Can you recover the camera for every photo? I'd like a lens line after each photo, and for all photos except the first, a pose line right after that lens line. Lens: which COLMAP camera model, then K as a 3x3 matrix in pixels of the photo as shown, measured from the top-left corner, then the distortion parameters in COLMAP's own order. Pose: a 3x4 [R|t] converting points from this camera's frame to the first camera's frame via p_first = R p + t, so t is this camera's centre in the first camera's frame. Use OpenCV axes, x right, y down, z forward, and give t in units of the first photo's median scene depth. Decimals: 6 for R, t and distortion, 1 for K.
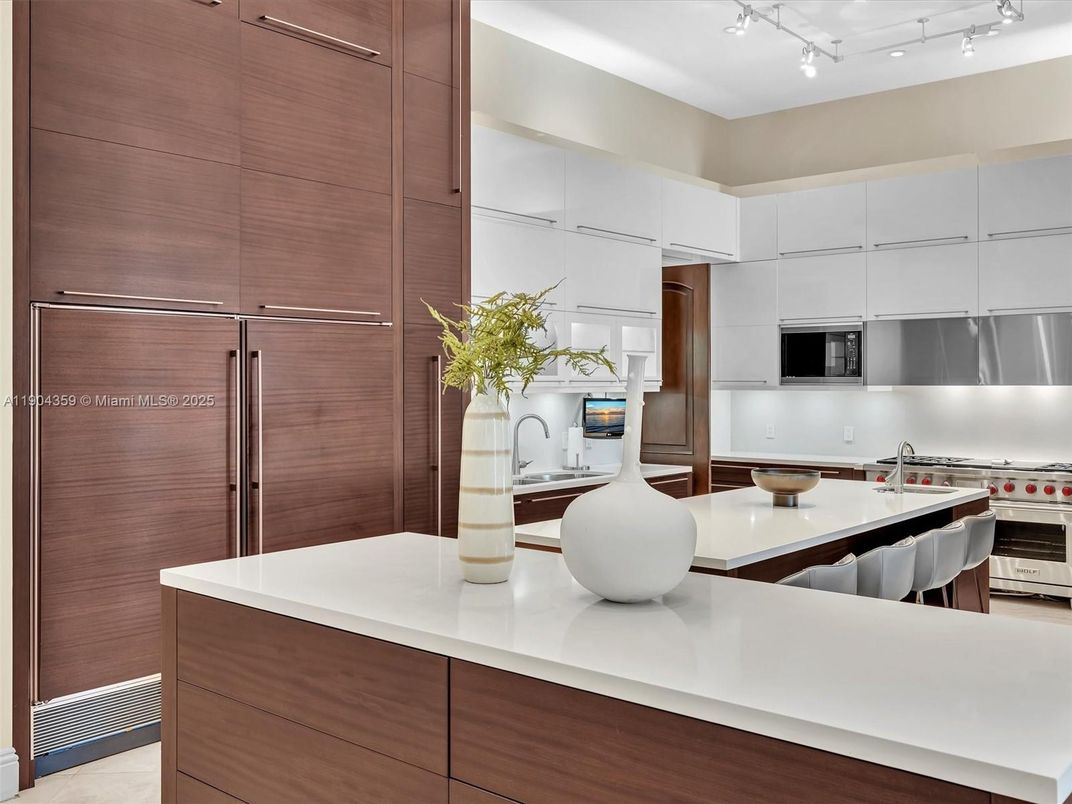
lens RADIAL K [[997.0, 0, 536.0], [0, 997.0, 399.4], [0, 0, 1]] dist [0.006566, 0.000000]
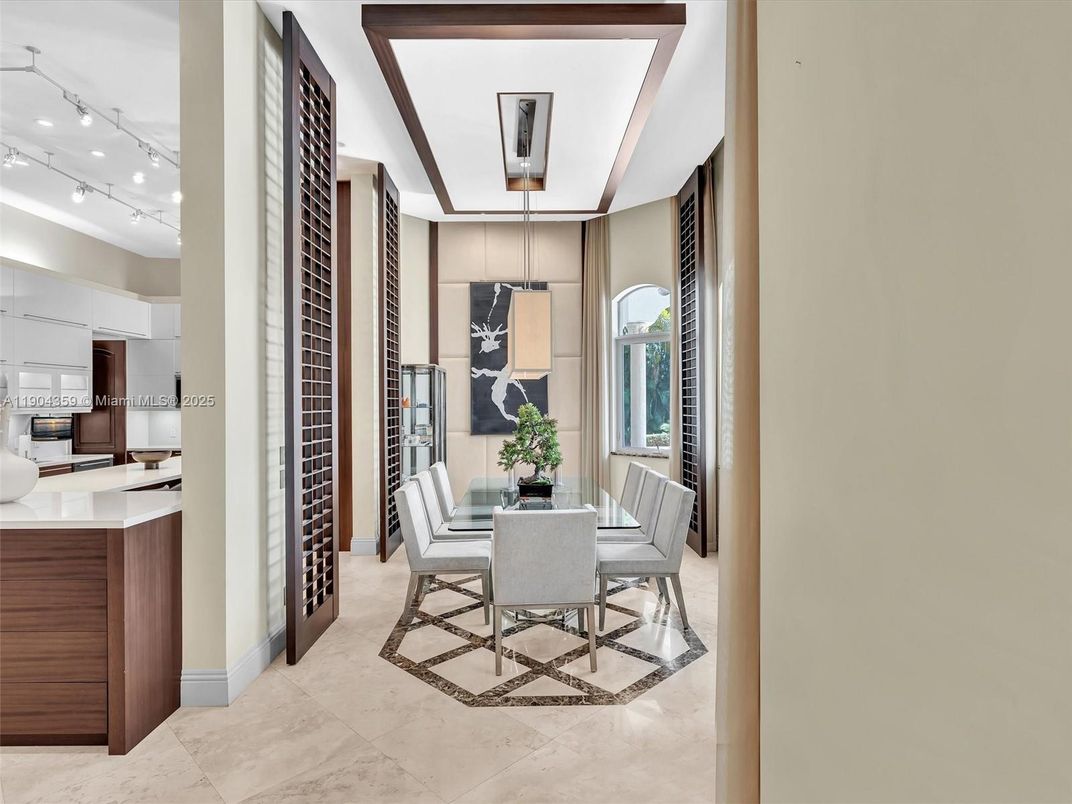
lens RADIAL K [[581.4, 0, 535.5], [0, 581.4, 400.4], [0, 0, 1]] dist [-0.006662, -0.001556]
pose [[0.755807, -0.003071, 0.654788, 0.049486], [0.018007, 0.999708, -0.016096, 0.001487], [-0.654547, 0.023956, 0.755642, -0.267983]]
